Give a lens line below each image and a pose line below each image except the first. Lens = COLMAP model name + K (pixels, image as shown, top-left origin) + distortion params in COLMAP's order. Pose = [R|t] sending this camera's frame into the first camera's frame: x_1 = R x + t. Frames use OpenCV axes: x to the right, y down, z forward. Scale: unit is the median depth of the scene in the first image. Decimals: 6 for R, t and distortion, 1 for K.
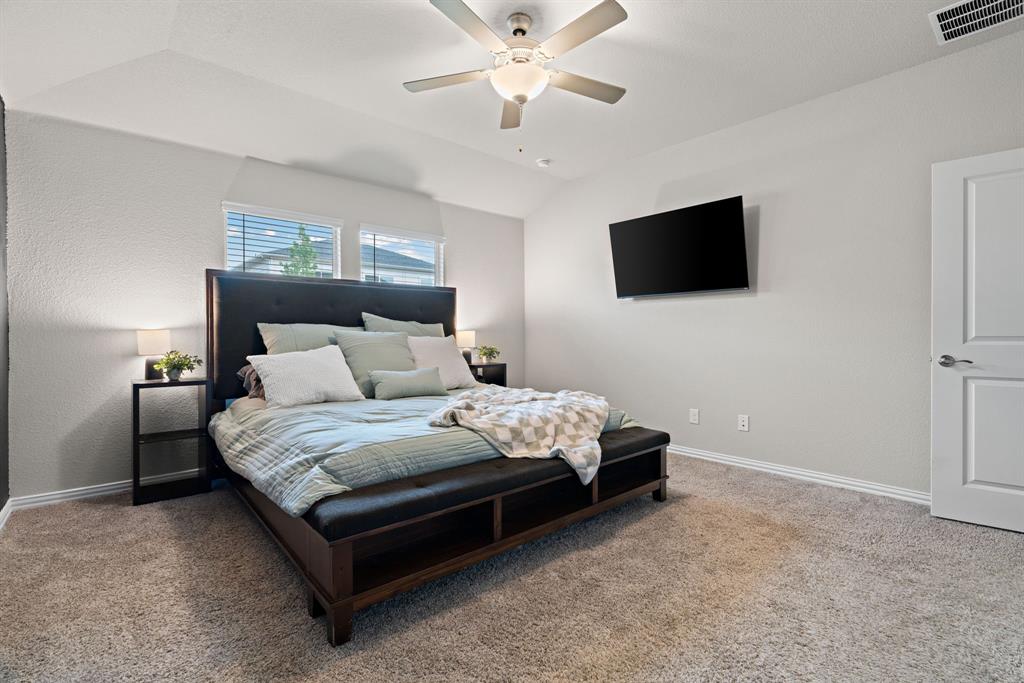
lens RADIAL K [[480.3, 0, 513.8], [0, 480.3, 339.0], [0, 0, 1]] dist [-0.005153, -0.000243]
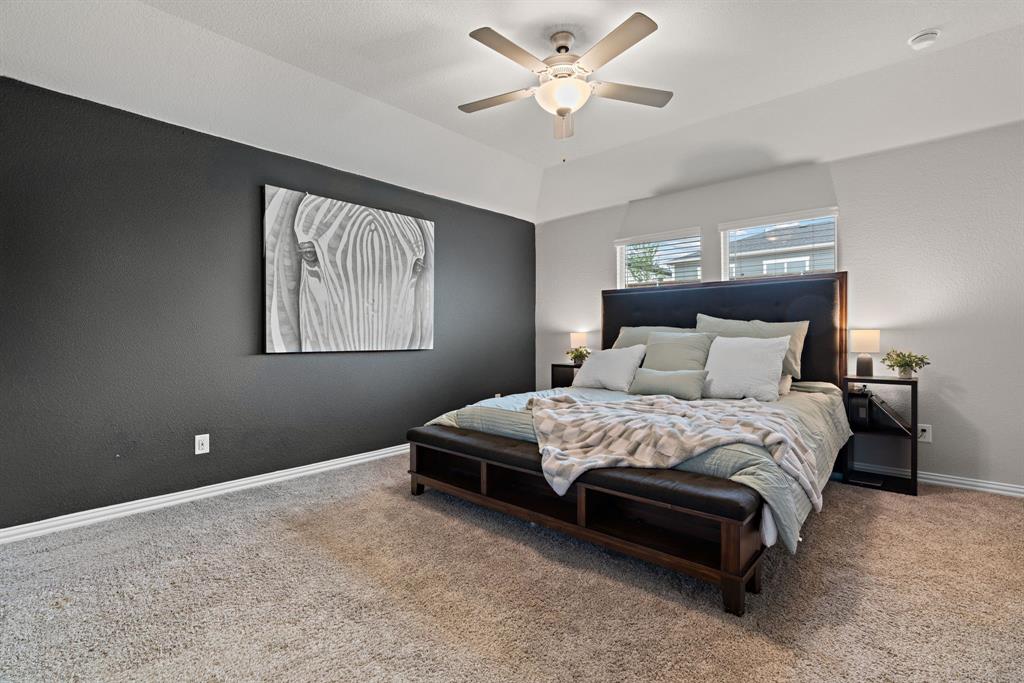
lens RADIAL K [[471.2, 0, 513.5], [0, 471.2, 339.2], [0, 0, 1]] dist [-0.009380, 0.000610]
pose [[0.089023, 0.009713, -0.995982, 0.764185], [-0.004120, 0.999947, 0.009384, -0.009340], [0.996021, 0.003268, 0.089058, 0.593410]]
